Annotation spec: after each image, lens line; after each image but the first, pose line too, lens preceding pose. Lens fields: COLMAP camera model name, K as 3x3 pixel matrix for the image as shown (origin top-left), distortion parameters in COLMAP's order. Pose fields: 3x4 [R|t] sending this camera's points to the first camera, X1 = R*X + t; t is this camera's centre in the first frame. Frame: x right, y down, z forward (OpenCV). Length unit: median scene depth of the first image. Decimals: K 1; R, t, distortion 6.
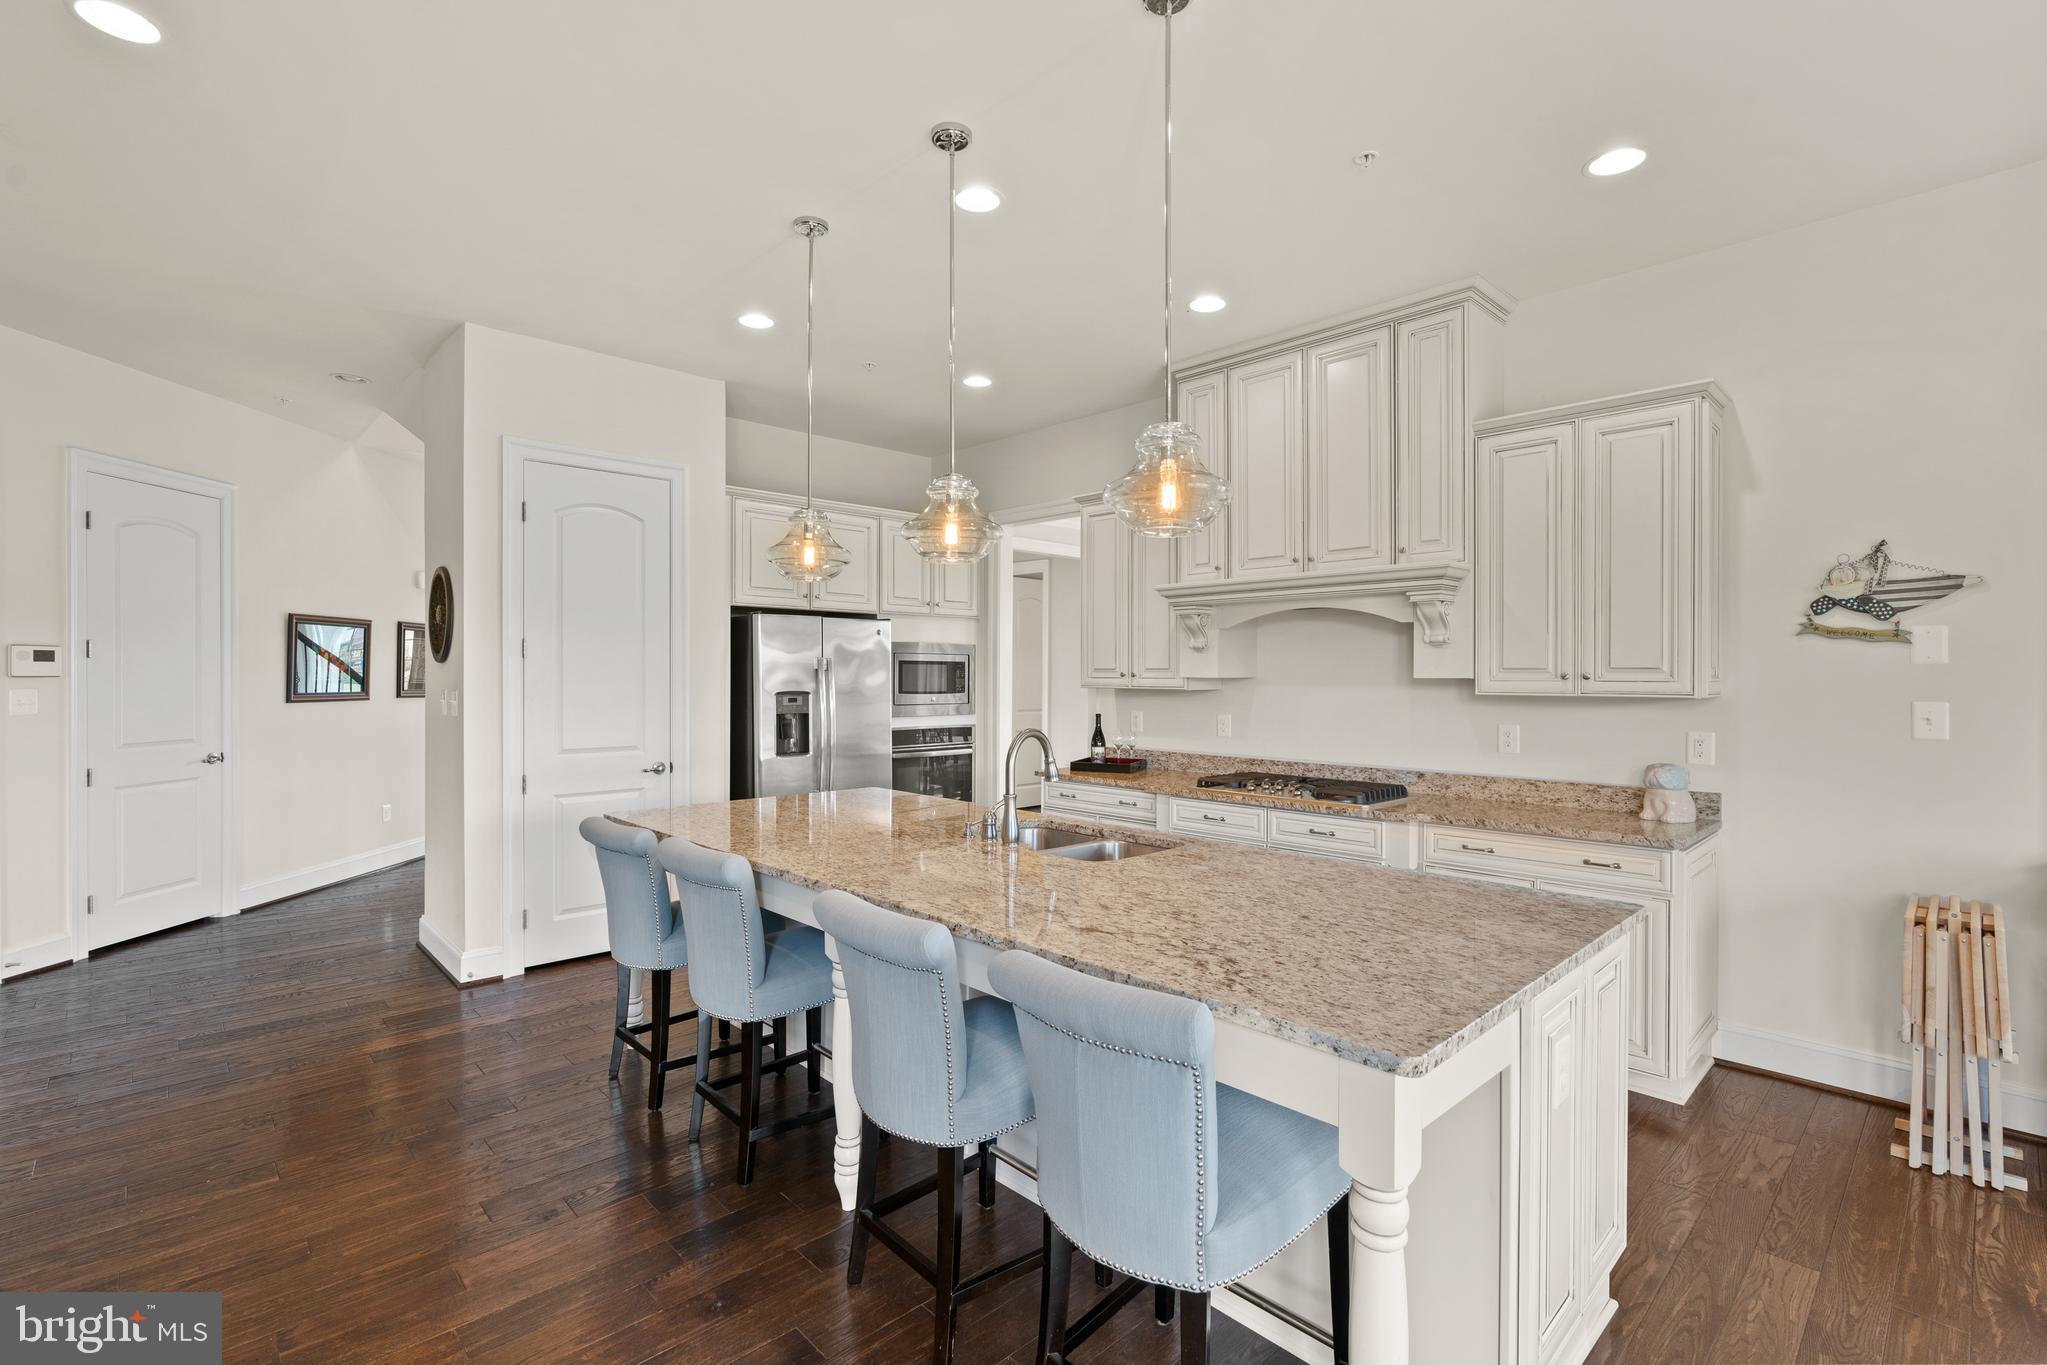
lens RADIAL K [[940.6, 0, 1022.3], [0, 940.6, 678.1], [0, 0, 1]] dist [-0.010099, 0.005156]
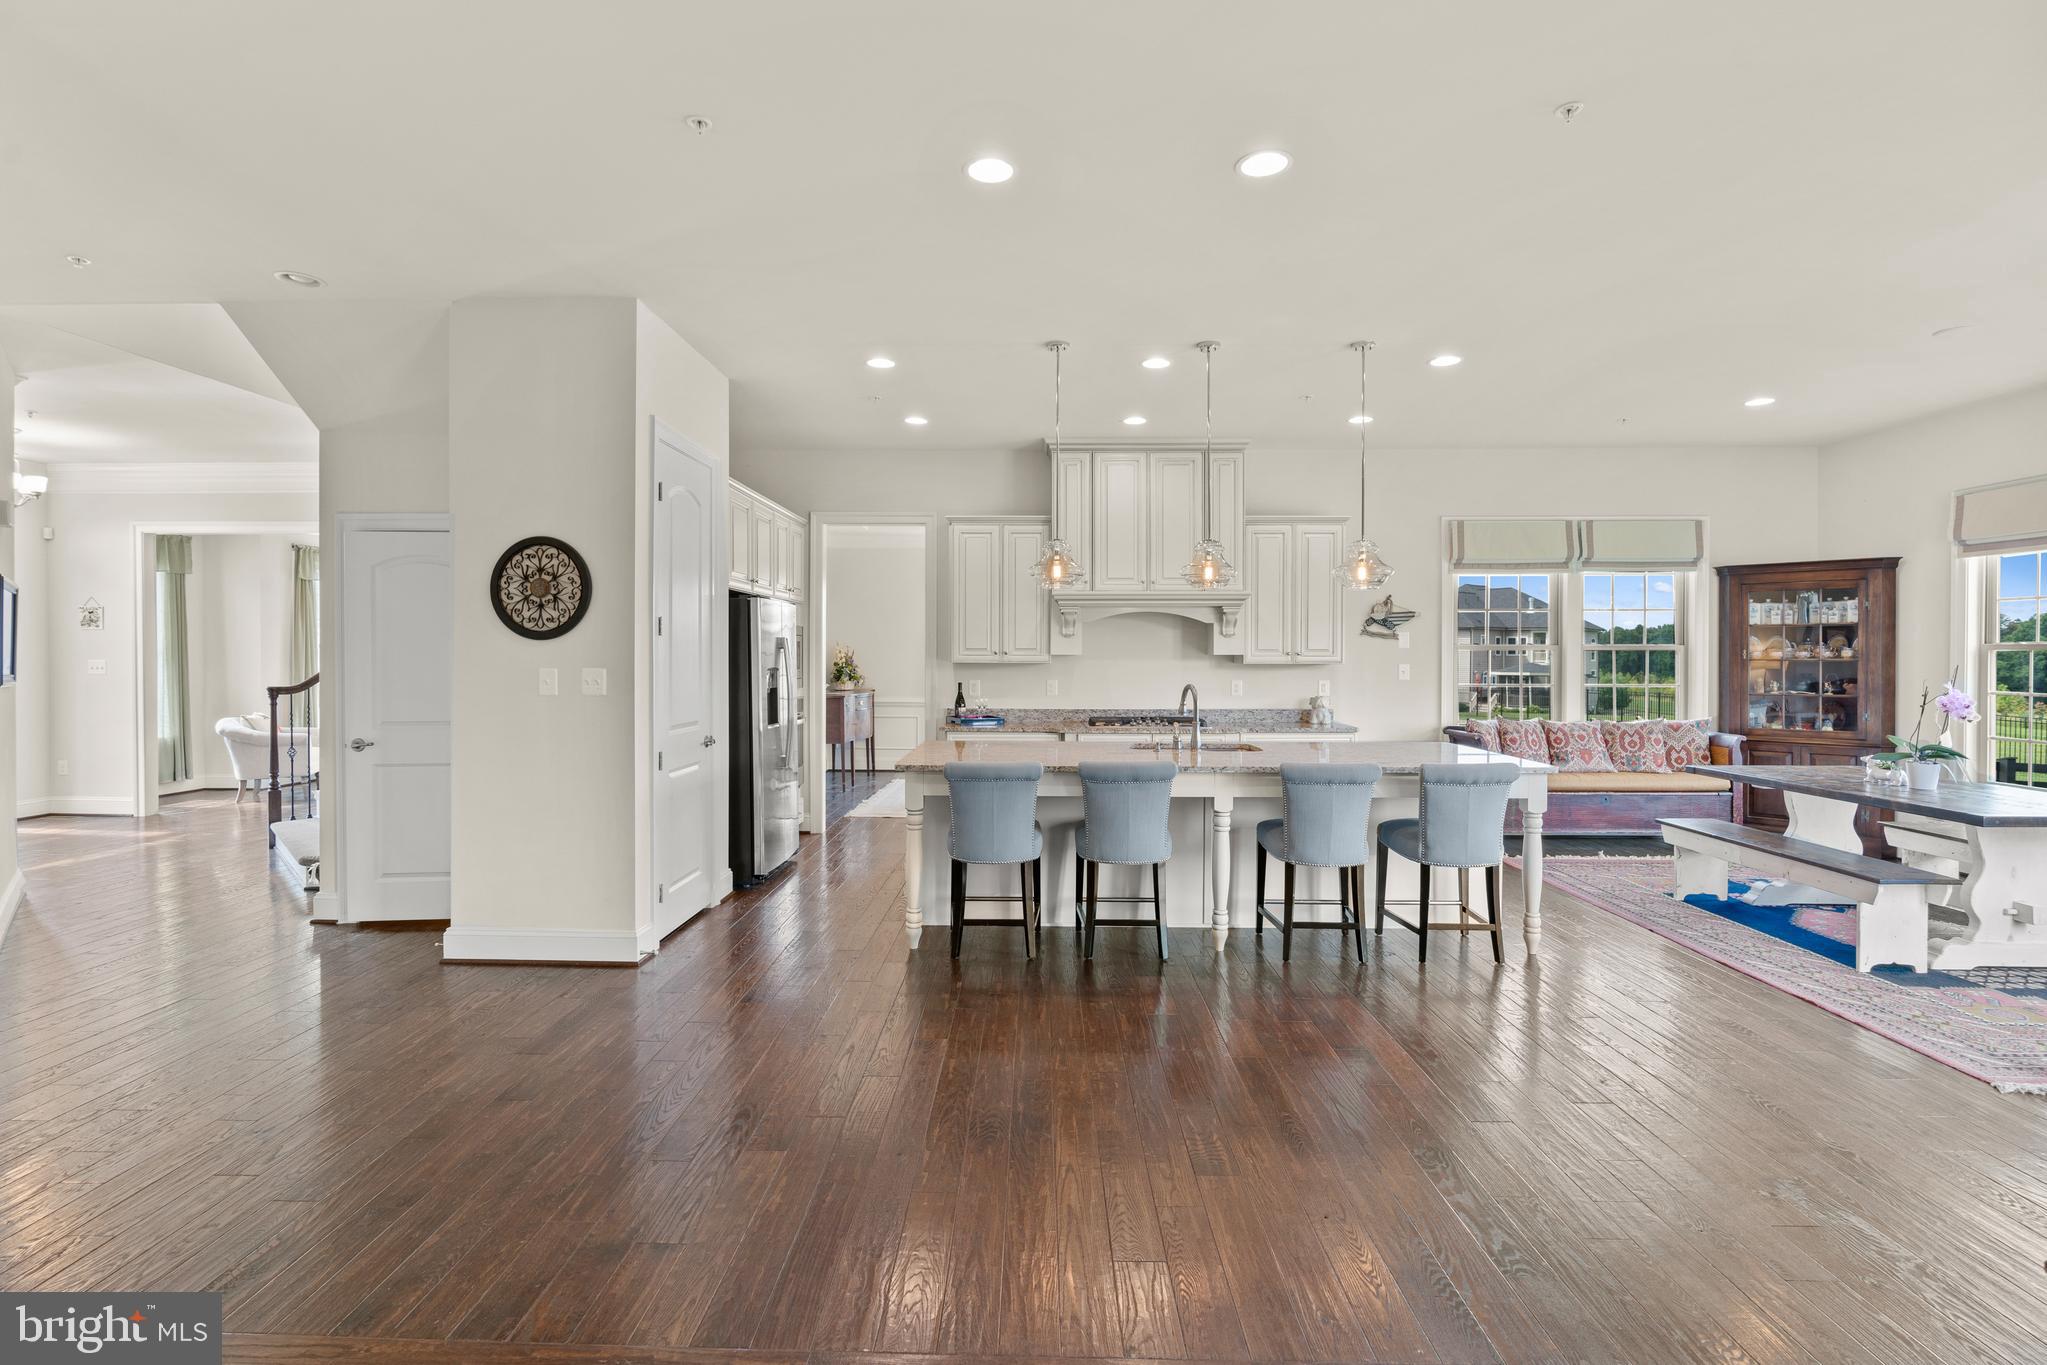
lens RADIAL K [[940.6, 0, 1021.4], [0, 940.6, 683.3], [0, 0, 1]] dist [-0.010099, 0.005156]
pose [[0.702164, -0.023937, 0.711612, -0.901362], [0.002986, 0.999525, 0.030674, -0.001708], [-0.712009, -0.019413, 0.701902, 0.008115]]
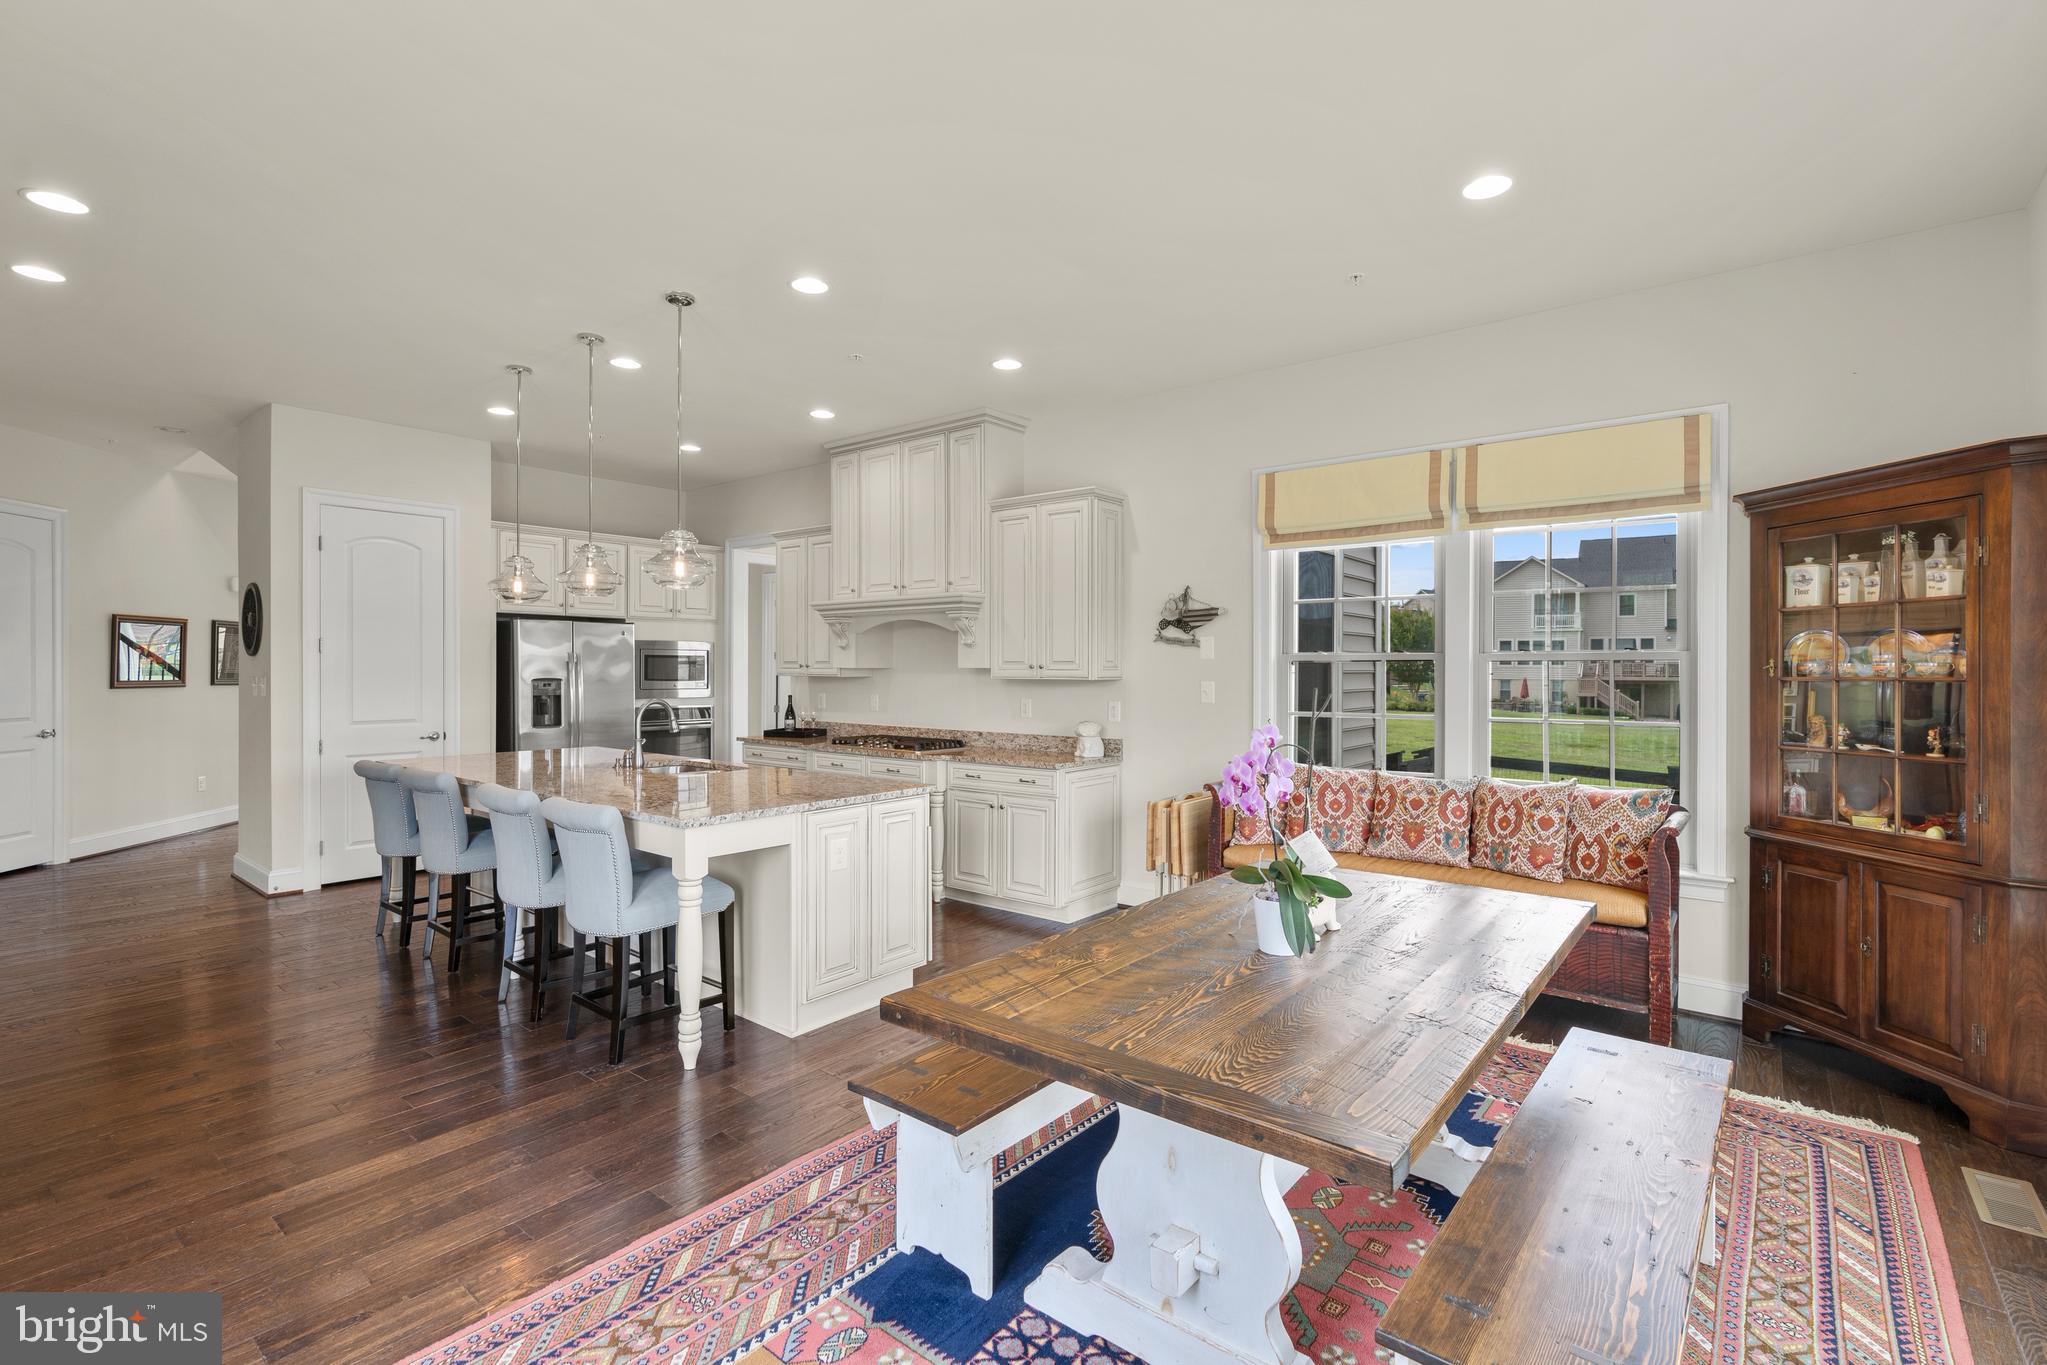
lens RADIAL K [[940.6, 0, 1025.2], [0, 940.6, 672.1], [0, 0, 1]] dist [-0.010099, 0.005156]
pose [[0.991022, -0.000034, 0.133702, 0.261846], [-0.000137, 0.999999, 0.001268, 0.003961], [-0.133702, -0.001274, 0.991021, -0.419485]]
